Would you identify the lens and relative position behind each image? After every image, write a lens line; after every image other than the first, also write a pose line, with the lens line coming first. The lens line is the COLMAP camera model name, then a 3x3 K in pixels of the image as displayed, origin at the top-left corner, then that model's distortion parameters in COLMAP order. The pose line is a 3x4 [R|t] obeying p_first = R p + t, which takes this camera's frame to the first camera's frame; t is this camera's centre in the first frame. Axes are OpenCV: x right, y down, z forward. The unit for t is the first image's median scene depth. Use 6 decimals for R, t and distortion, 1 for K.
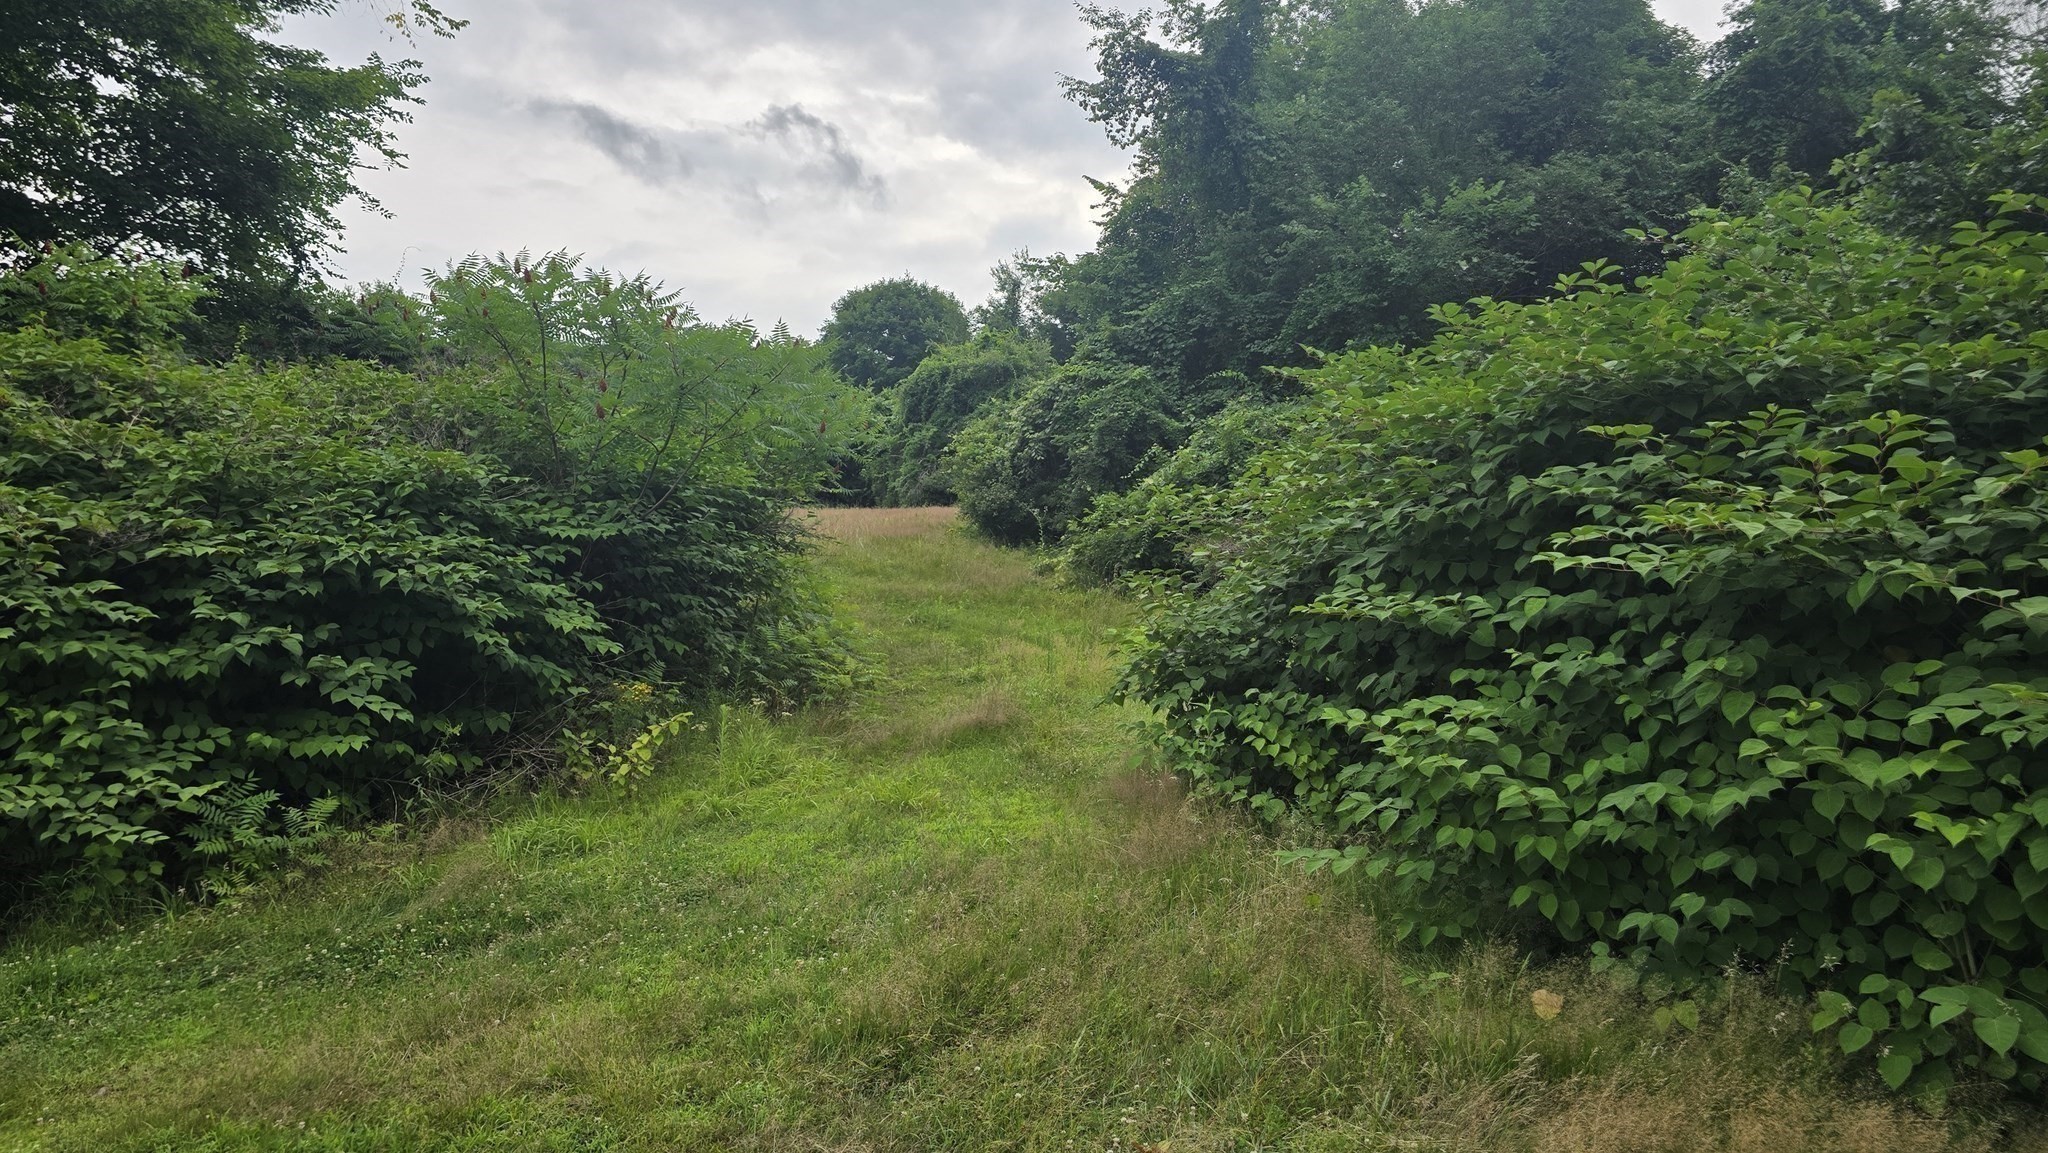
lens RADIAL K [[1355.2, 0, 1026.8], [0, 1355.2, 596.9], [0, 0, 1]] dist [0.090380, -0.110979]
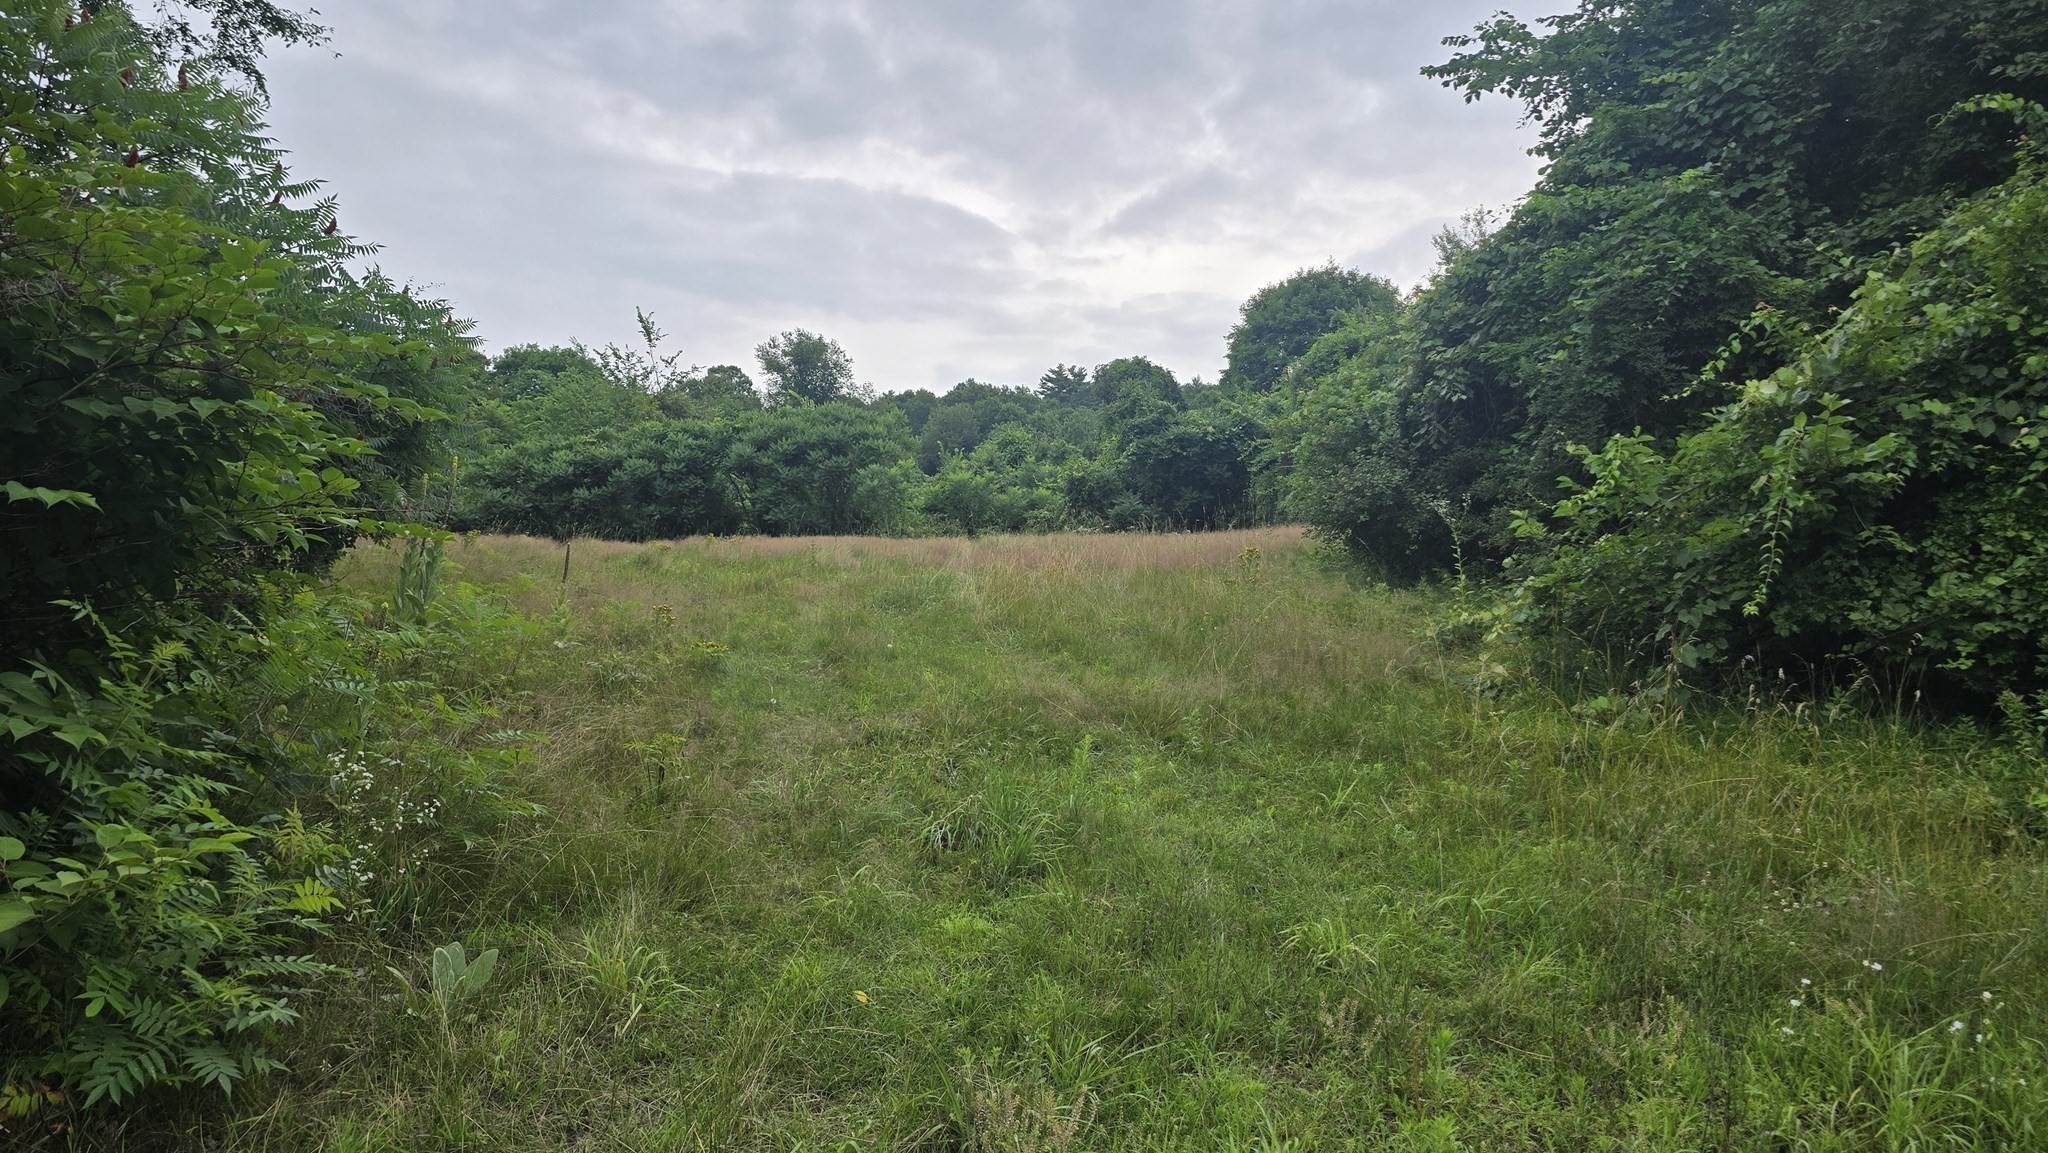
lens RADIAL K [[1355.2, 0, 1026.8], [0, 1355.2, 596.9], [0, 0, 1]] dist [0.090380, -0.110979]
pose [[0.945616, -0.015900, -0.324895, 0.021863], [0.006702, 0.999545, -0.029410, -0.019314], [0.325215, 0.025633, 0.945293, 0.504395]]
